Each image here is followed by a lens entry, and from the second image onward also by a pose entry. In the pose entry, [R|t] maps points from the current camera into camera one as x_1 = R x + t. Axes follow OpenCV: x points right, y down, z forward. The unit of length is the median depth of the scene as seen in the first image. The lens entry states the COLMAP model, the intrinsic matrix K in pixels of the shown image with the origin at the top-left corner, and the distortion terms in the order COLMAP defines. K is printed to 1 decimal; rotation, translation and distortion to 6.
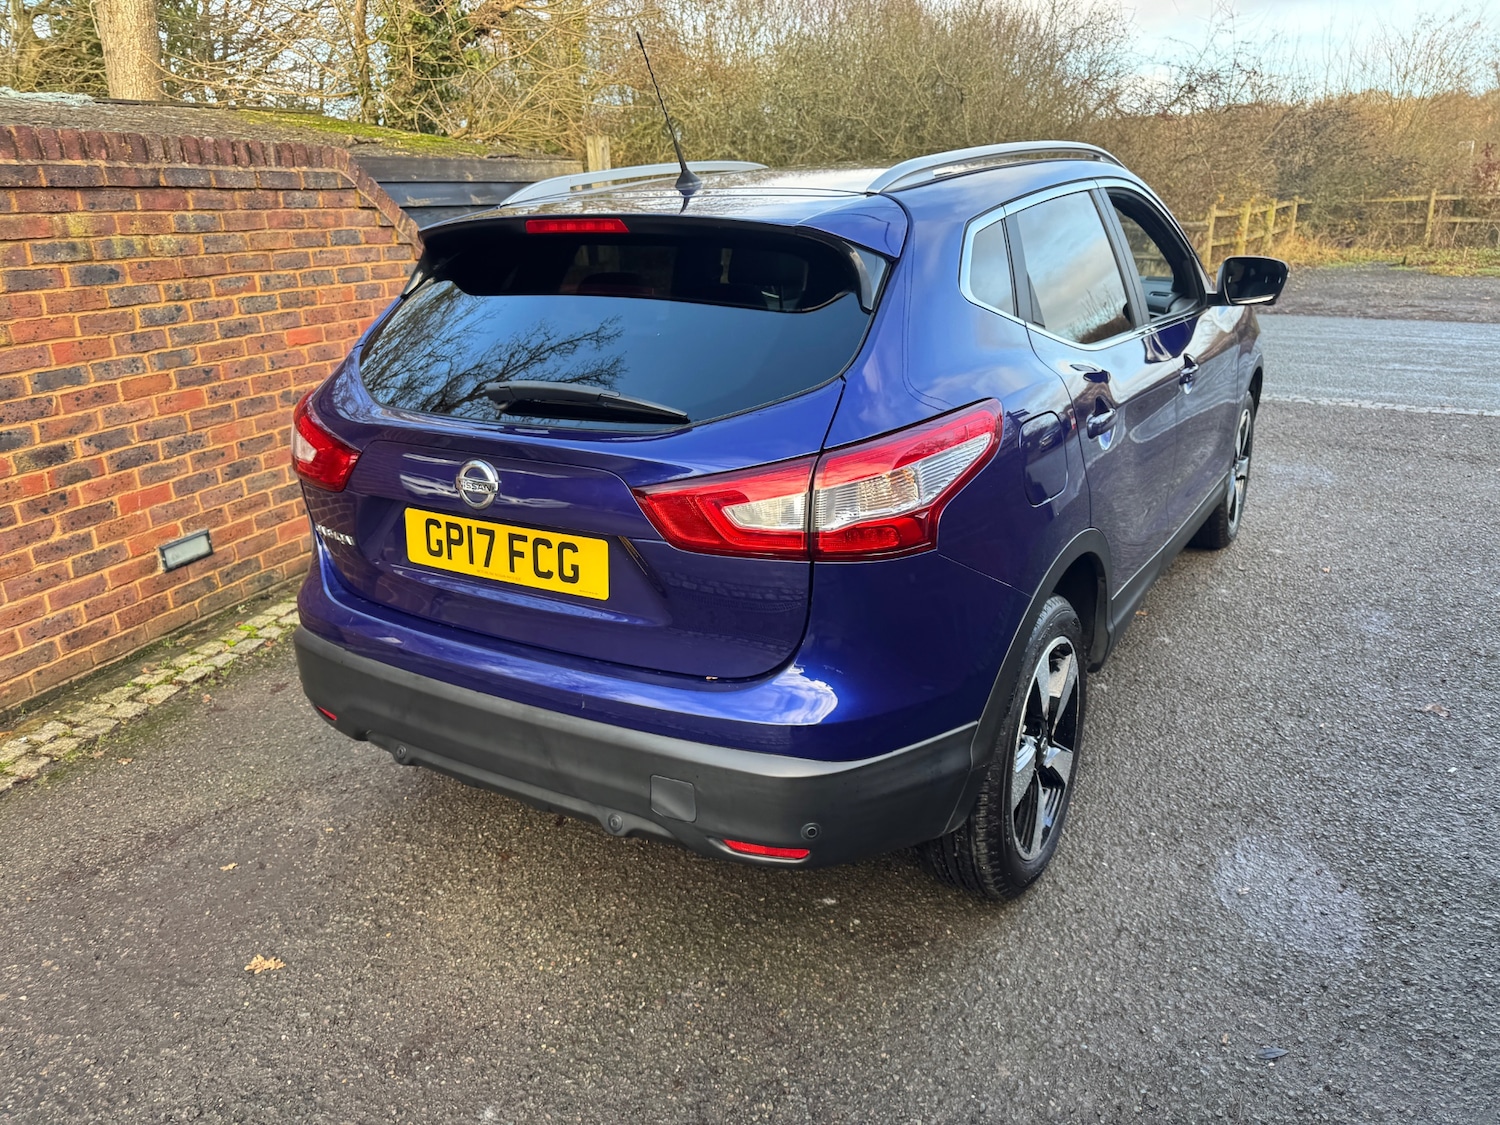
lens RADIAL K [[1065.7, 0, 709.0], [0, 1065.7, 574.8], [0, 0, 1]] dist [0.015611, -0.016708]
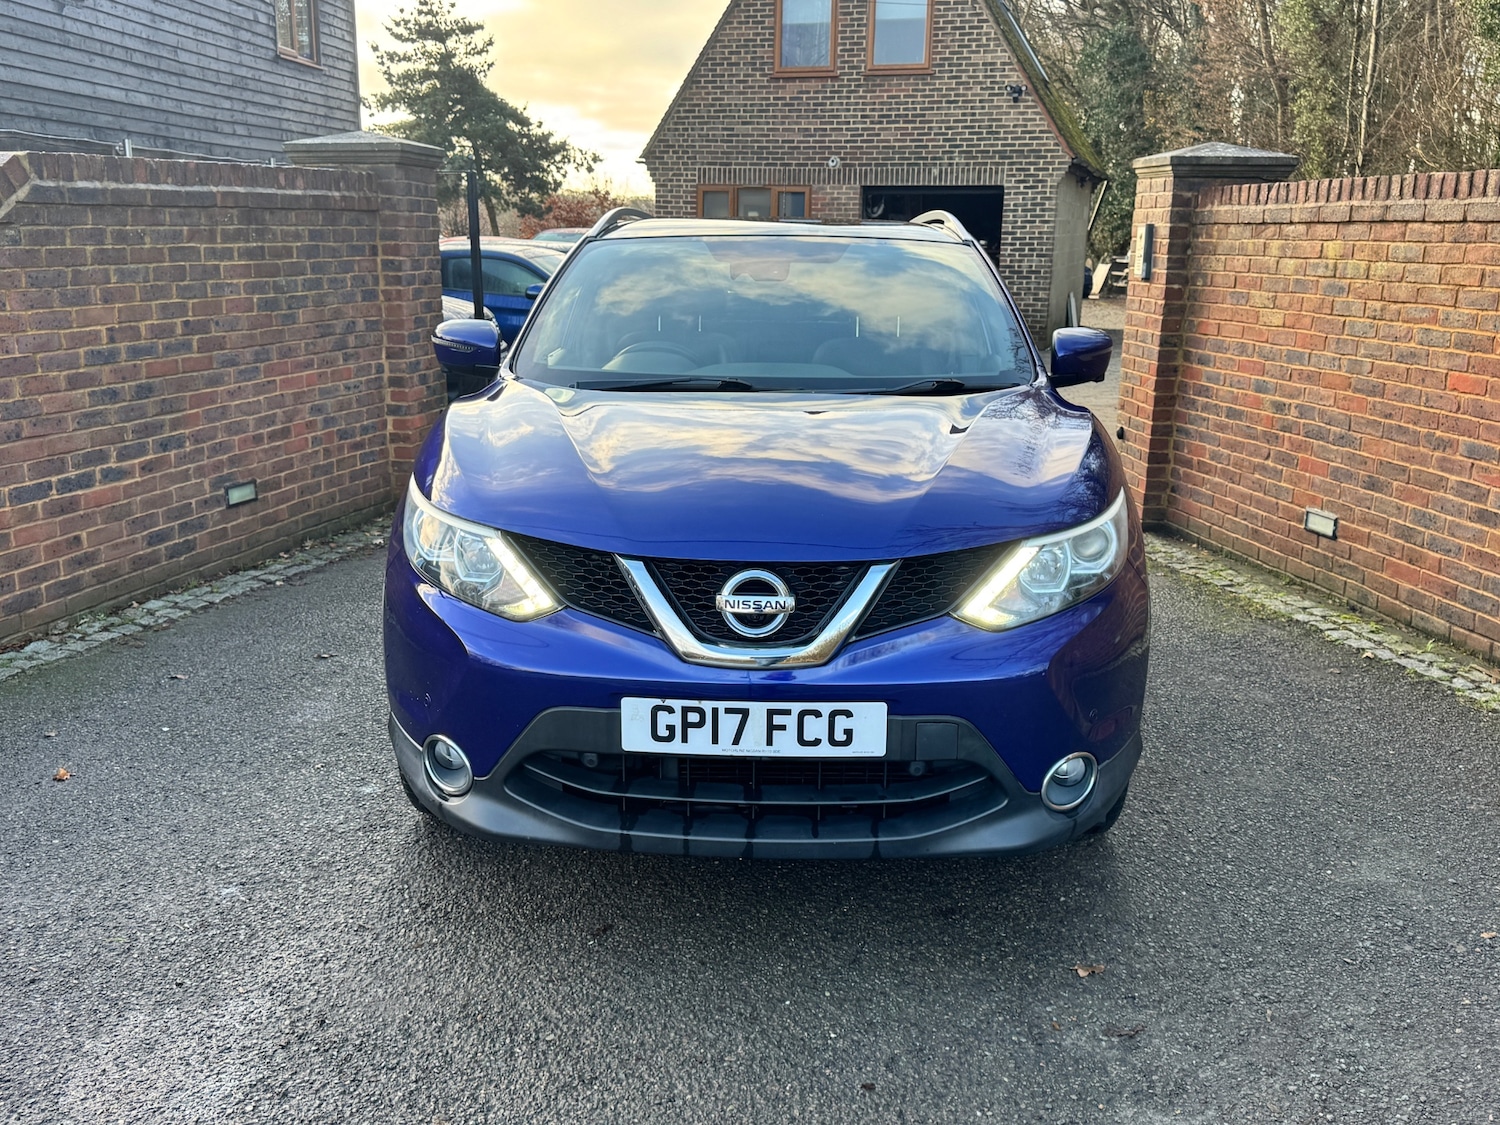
lens RADIAL K [[1345.0, 0, 746.0], [0, 1345.0, 564.8], [0, 0, 1]] dist [0.133571, -0.261111]
pose [[-0.849318, 0.148720, -0.506499, 1.065571], [-0.153682, 0.848272, 0.506771, -0.855873], [0.505016, 0.508250, -0.697597, 2.320116]]
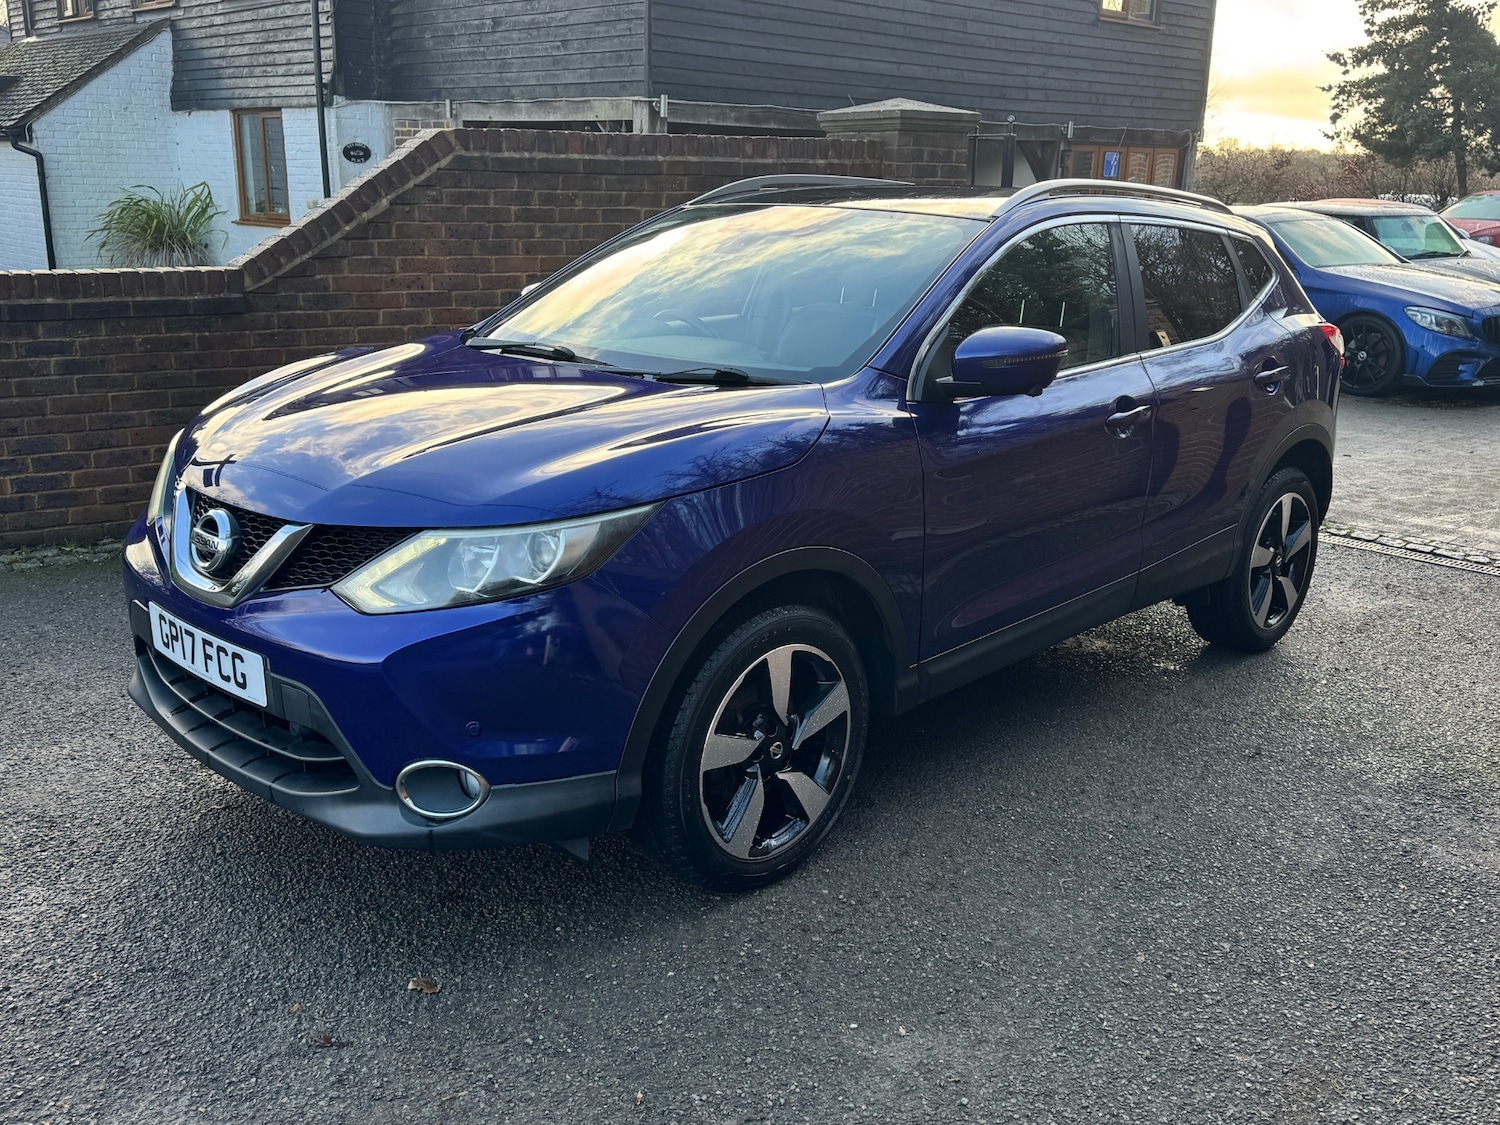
lens RADIAL K [[1346.4, 0, 757.3], [0, 1346.4, 564.2], [0, 0, 1]] dist [0.094425, -0.158638]
pose [[-0.988202, -0.027851, 0.150604, 0.135511], [0.062475, 0.824497, 0.562406, -0.895246], [-0.139836, 0.565180, -0.813030, 2.459756]]
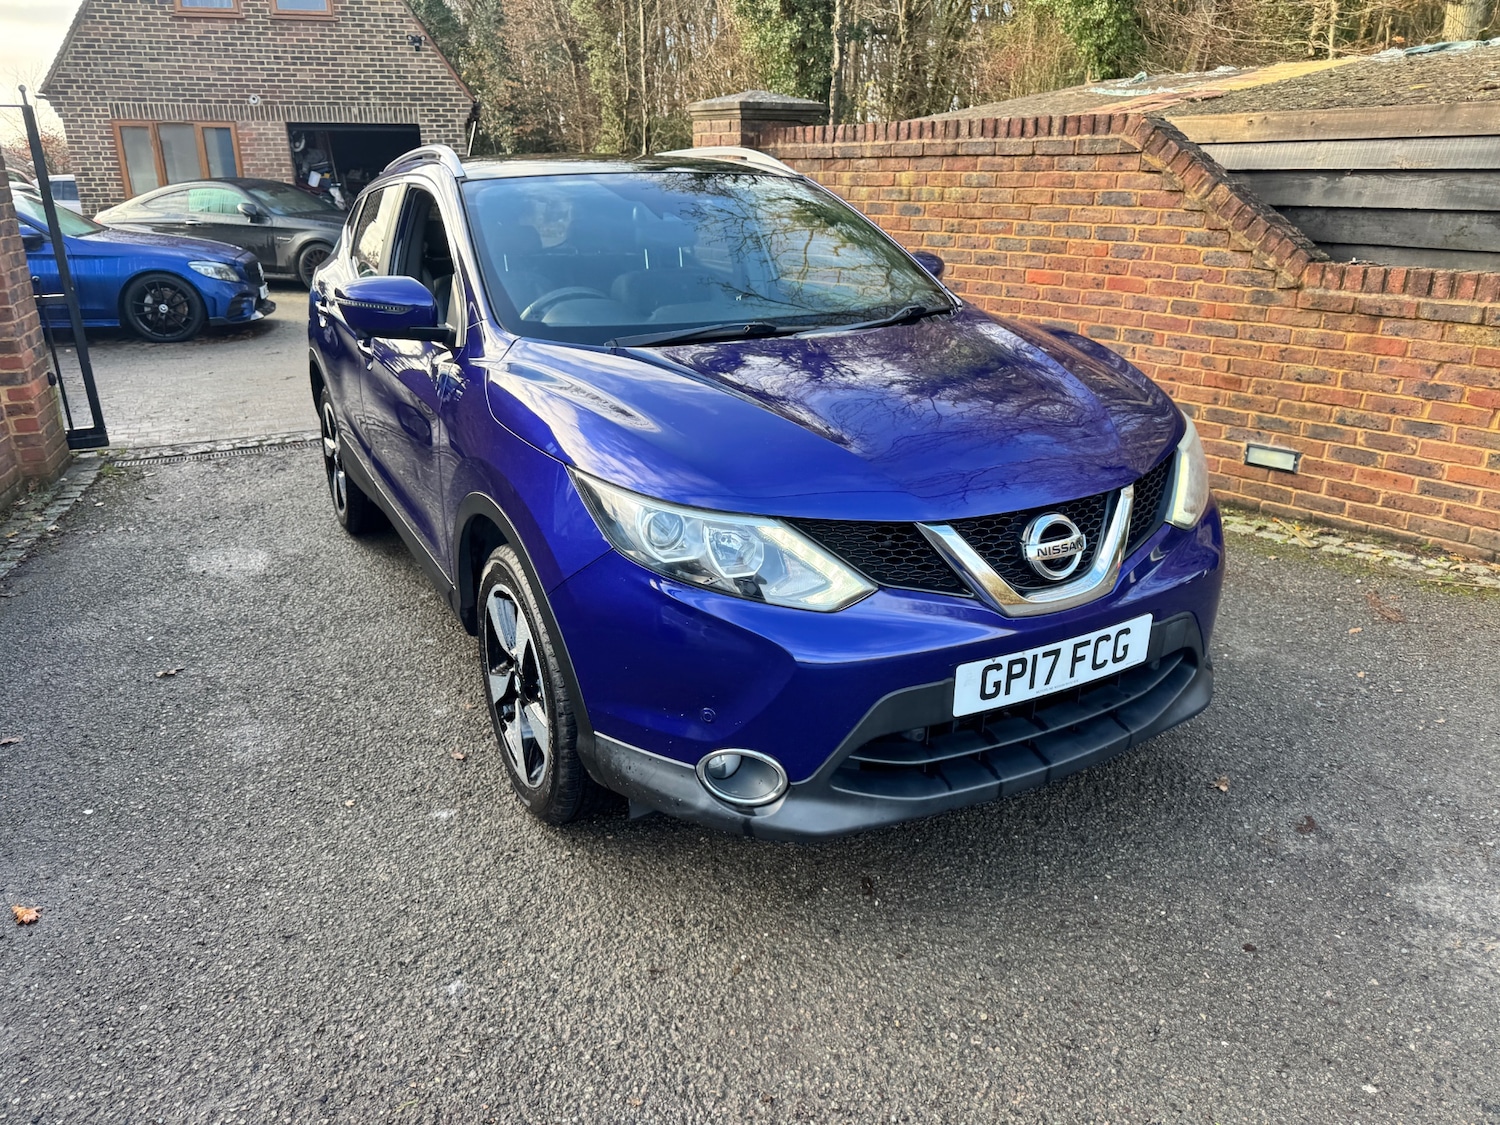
lens RADIAL K [[1051.6, 0, 745.5], [0, 1051.6, 552.0], [0, 0, 1]] dist [0.008851, -0.008939]
pose [[-0.458926, 0.337202, -0.821998, 1.277475], [-0.270555, 0.828200, 0.490799, -0.682806], [0.846278, 0.447637, -0.288851, 1.780090]]
